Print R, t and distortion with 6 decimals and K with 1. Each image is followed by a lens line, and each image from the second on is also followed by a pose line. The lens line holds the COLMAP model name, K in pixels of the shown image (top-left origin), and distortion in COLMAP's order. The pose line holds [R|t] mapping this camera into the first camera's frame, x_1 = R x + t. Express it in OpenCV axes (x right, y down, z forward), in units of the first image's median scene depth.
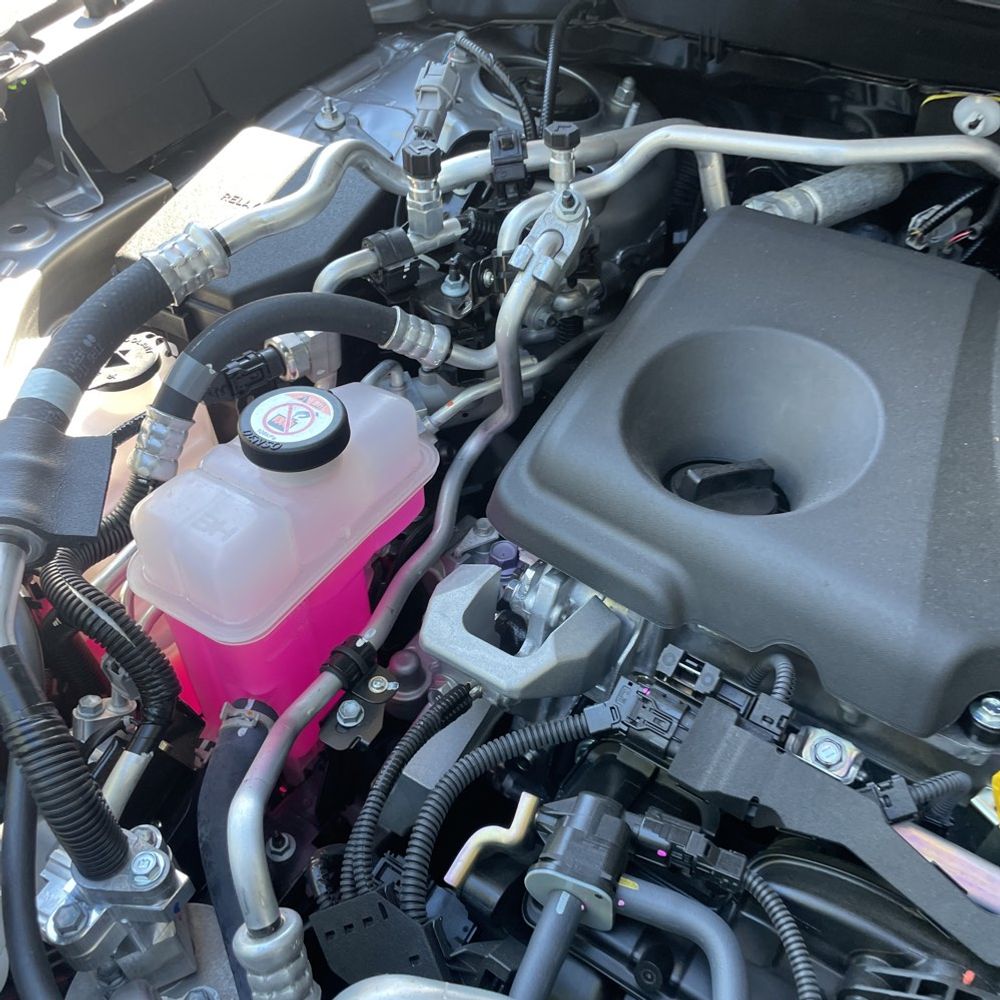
lens RADIAL K [[1044.0, 0, 500.0], [0, 1044.0, 500.0], [0, 0, 1]] dist [0.105658, -0.152755]
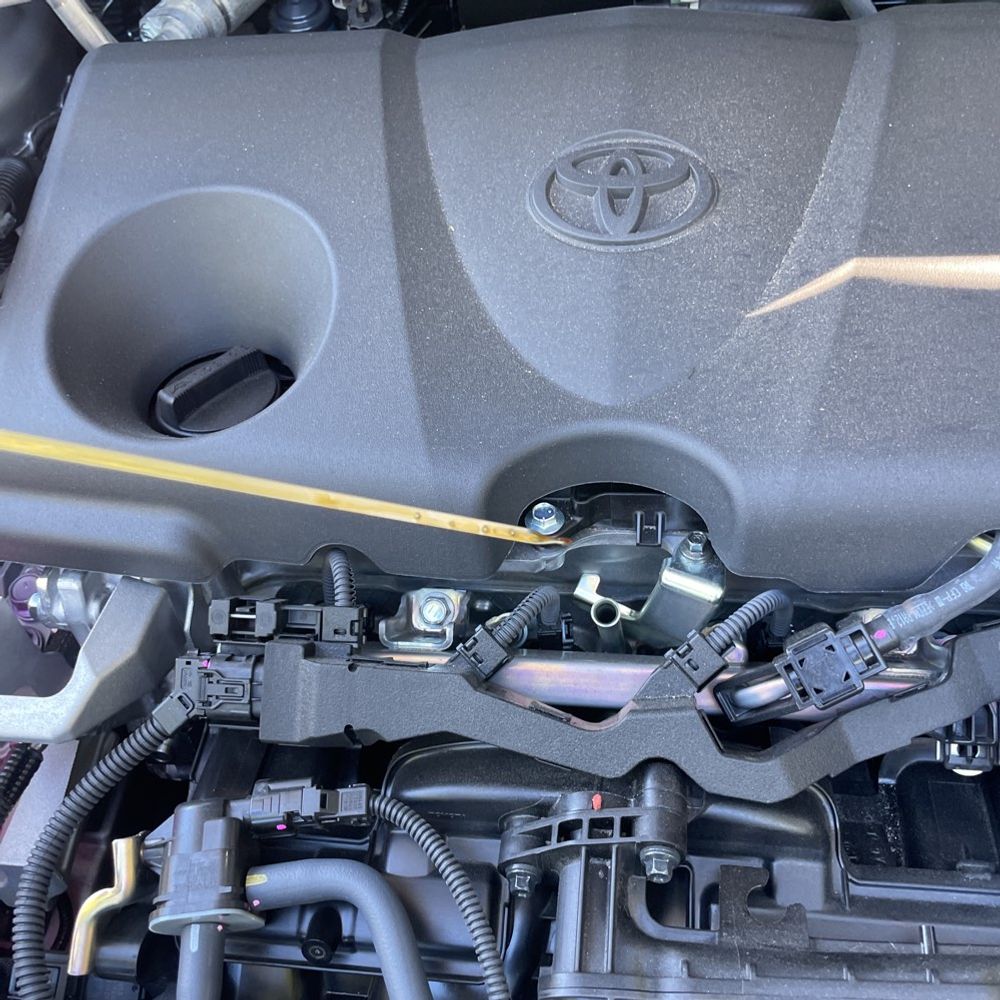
lens RADIAL K [[1044.0, 0, 500.0], [0, 1044.0, 500.0], [0, 0, 1]] dist [0.105658, -0.152755]
pose [[0.878456, -0.439826, 0.186730, 0.254723], [0.395786, 0.888722, 0.231360, -0.046302], [-0.267709, -0.129334, 0.954780, 0.115384]]
